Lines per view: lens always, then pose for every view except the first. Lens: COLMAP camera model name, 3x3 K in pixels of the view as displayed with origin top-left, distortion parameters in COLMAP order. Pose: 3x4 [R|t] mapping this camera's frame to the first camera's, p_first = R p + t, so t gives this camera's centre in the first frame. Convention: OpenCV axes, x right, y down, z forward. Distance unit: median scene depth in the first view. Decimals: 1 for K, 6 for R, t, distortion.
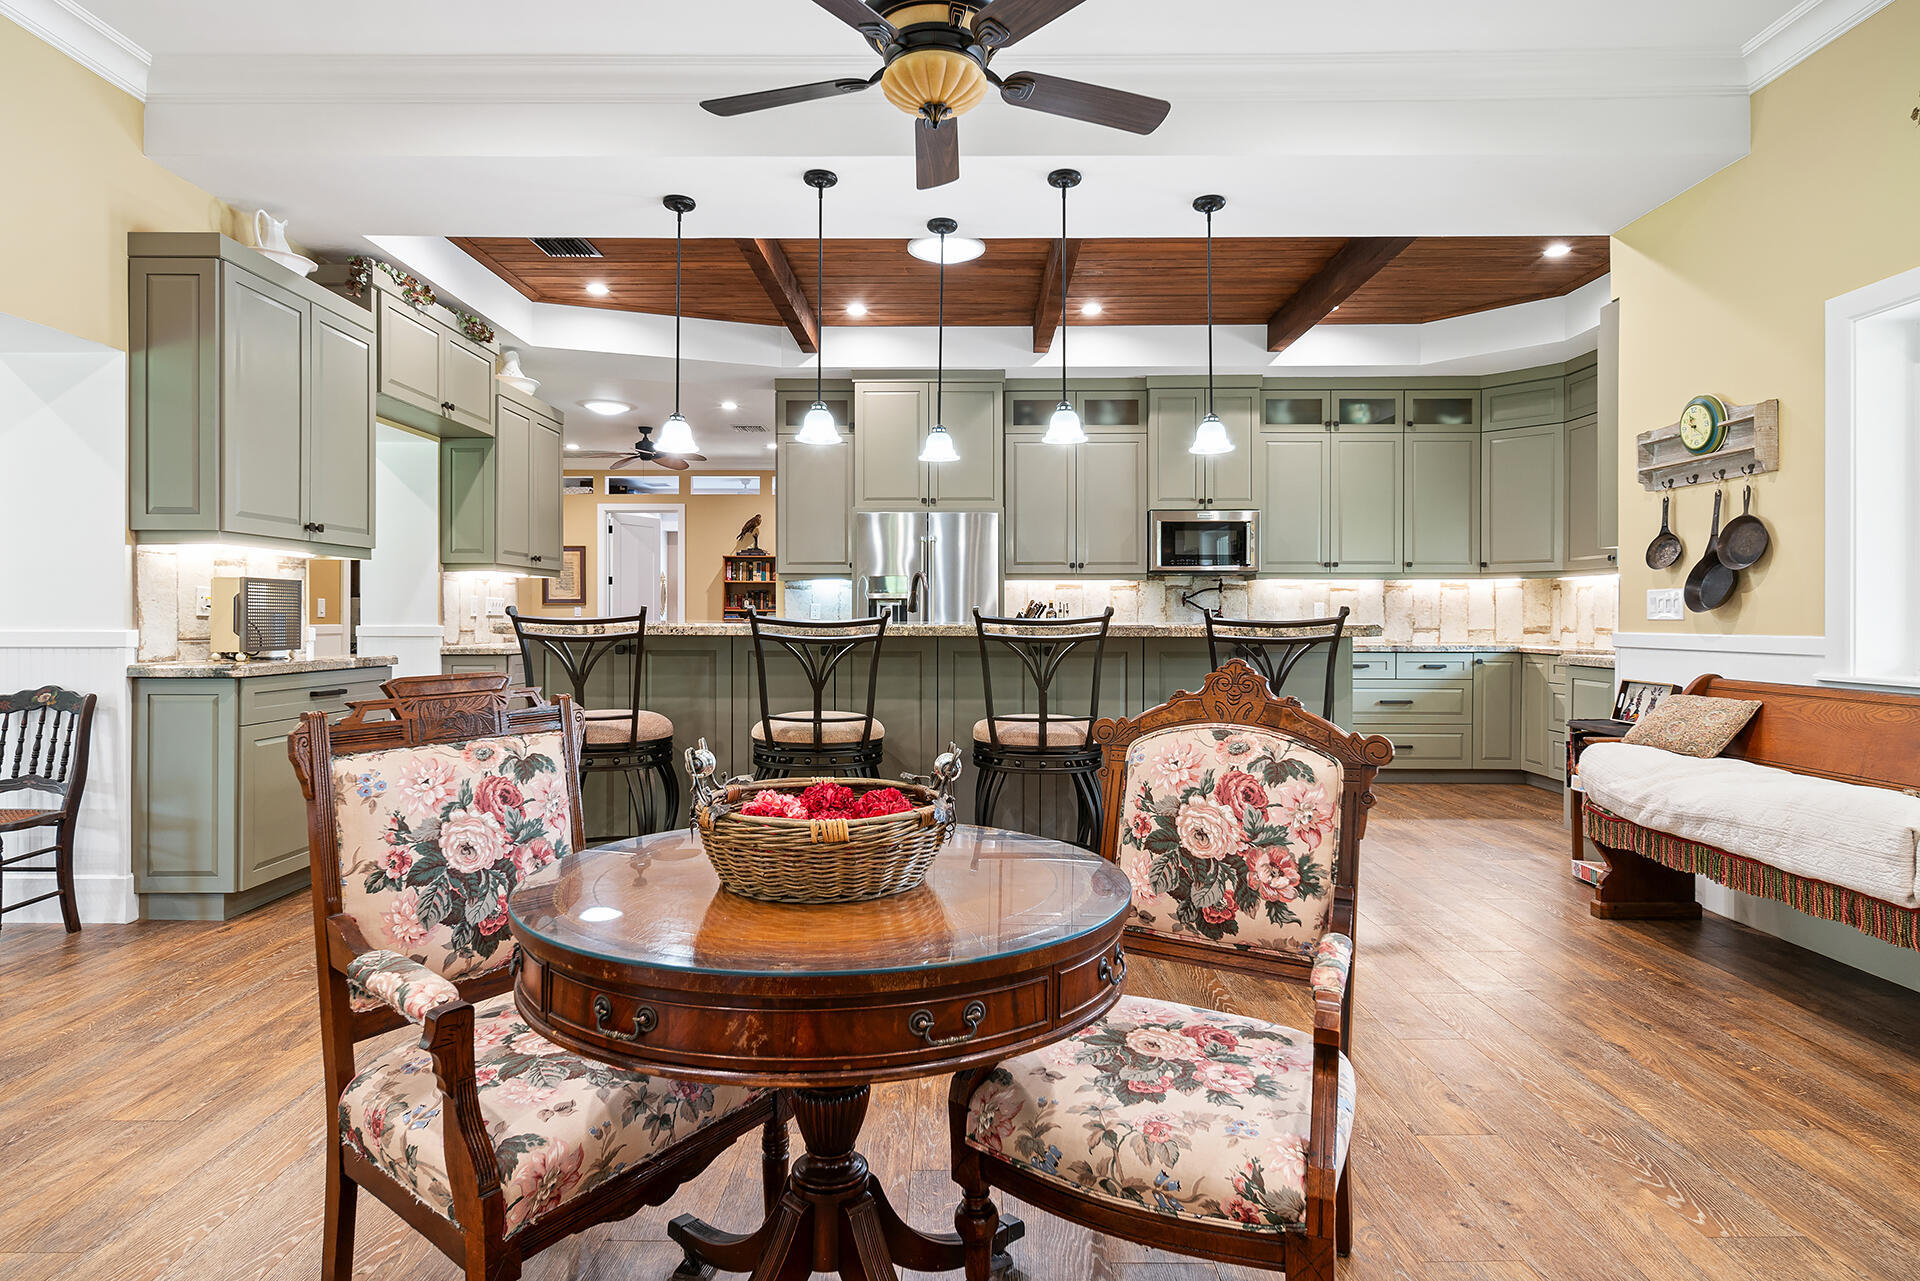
lens RADIAL K [[1048.2, 0, 958.2], [0, 1048.2, 617.4], [0, 0, 1]] dist [0.001894, 0.000872]
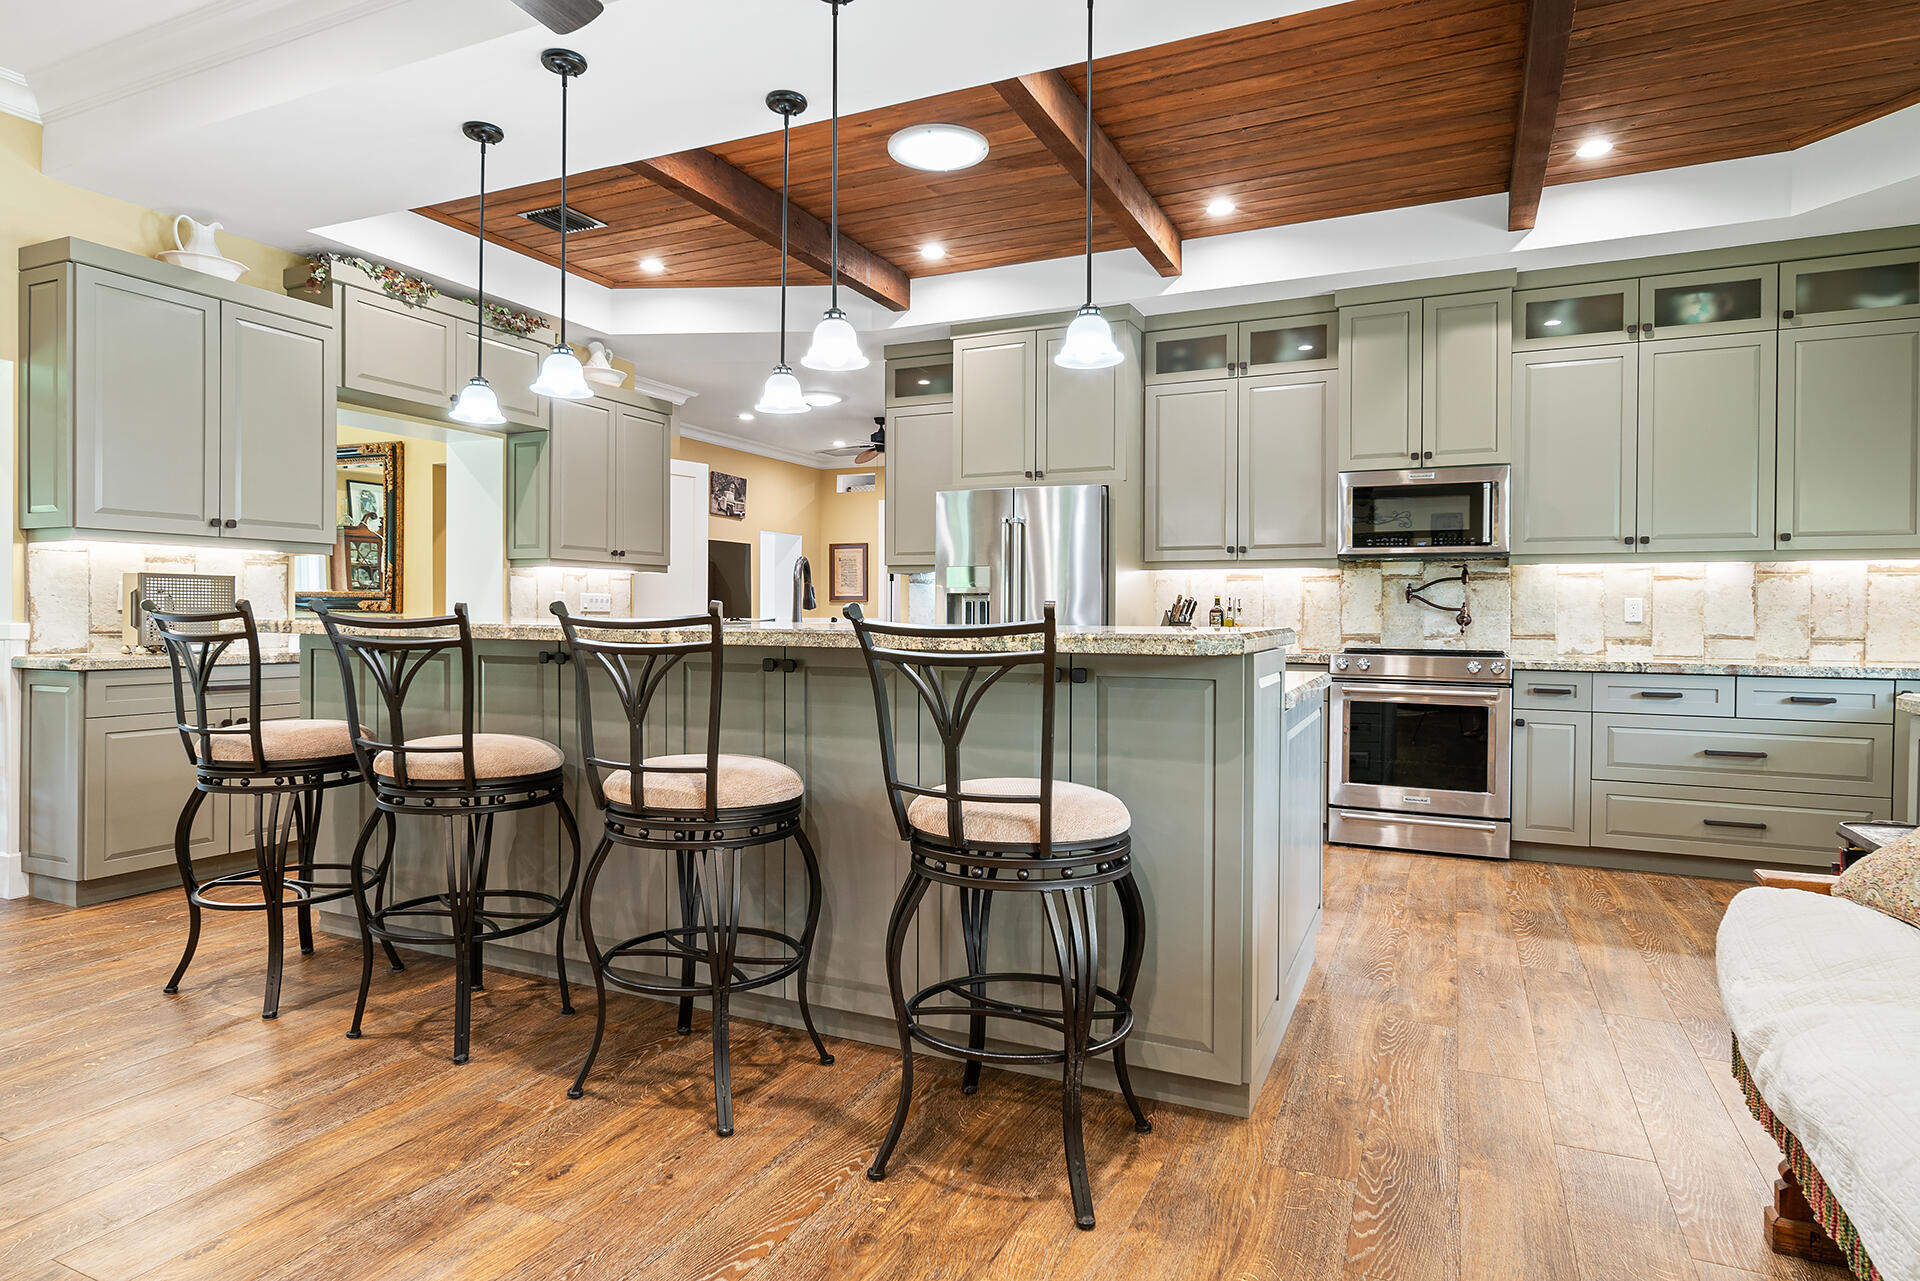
lens RADIAL K [[1048.2, 0, 958.2], [0, 1048.2, 617.4], [0, 0, 1]] dist [0.001894, 0.000872]
pose [[0.903793, 0.006669, -0.427919, 0.512166], [-0.005699, 0.999977, 0.003548, -0.002949], [0.427933, -0.000768, 0.903810, 0.436660]]
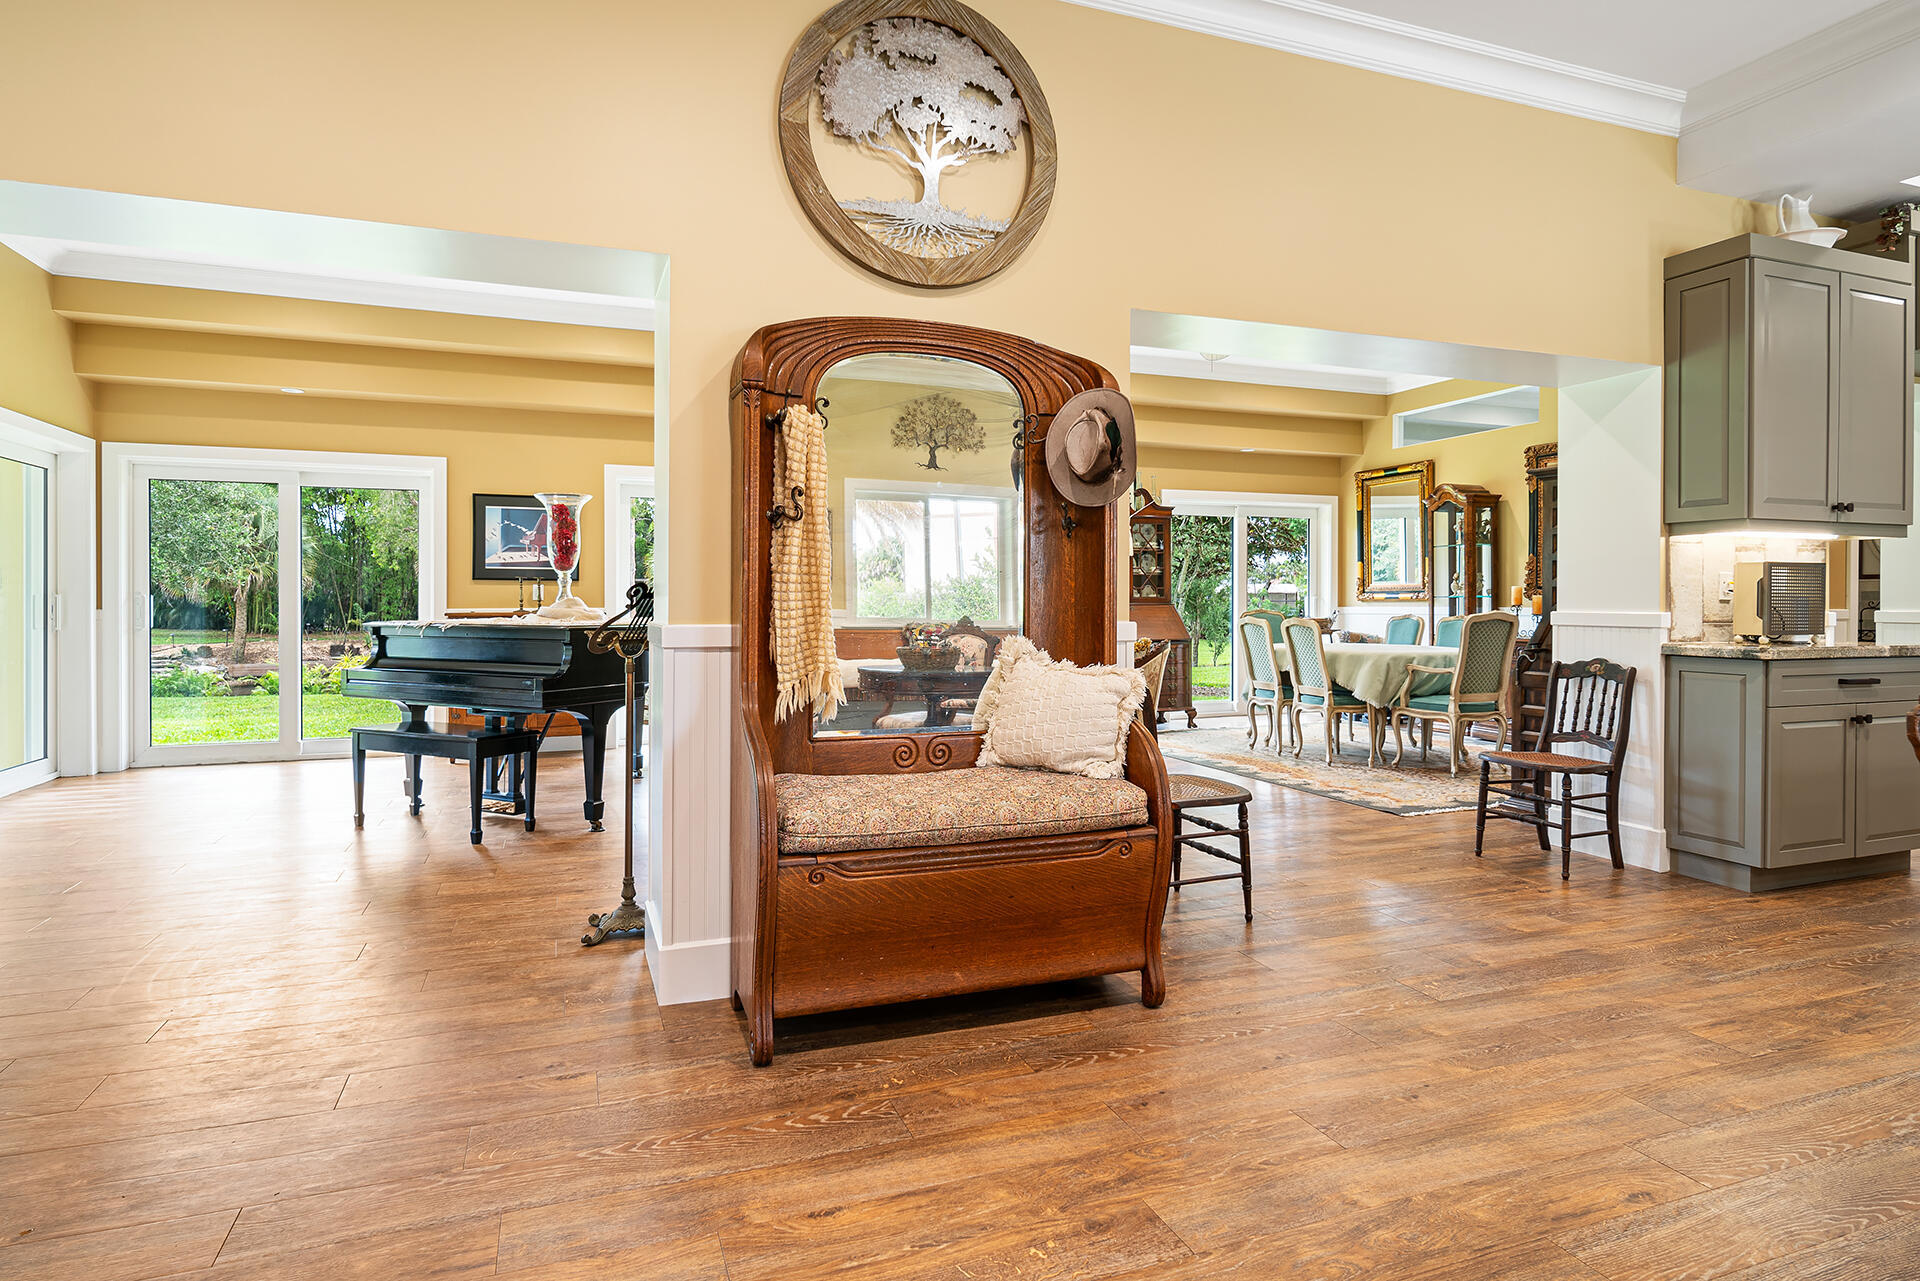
lens RADIAL K [[1054.5, 0, 953.1], [0, 1054.5, 605.0], [0, 0, 1]] dist [0.000411, -0.000410]
pose [[0.353192, 0.004627, -0.935539, -0.001009], [-0.001924, 0.999989, 0.004219, 0.000723], [0.935549, 0.000310, 0.353197, -0.108749]]
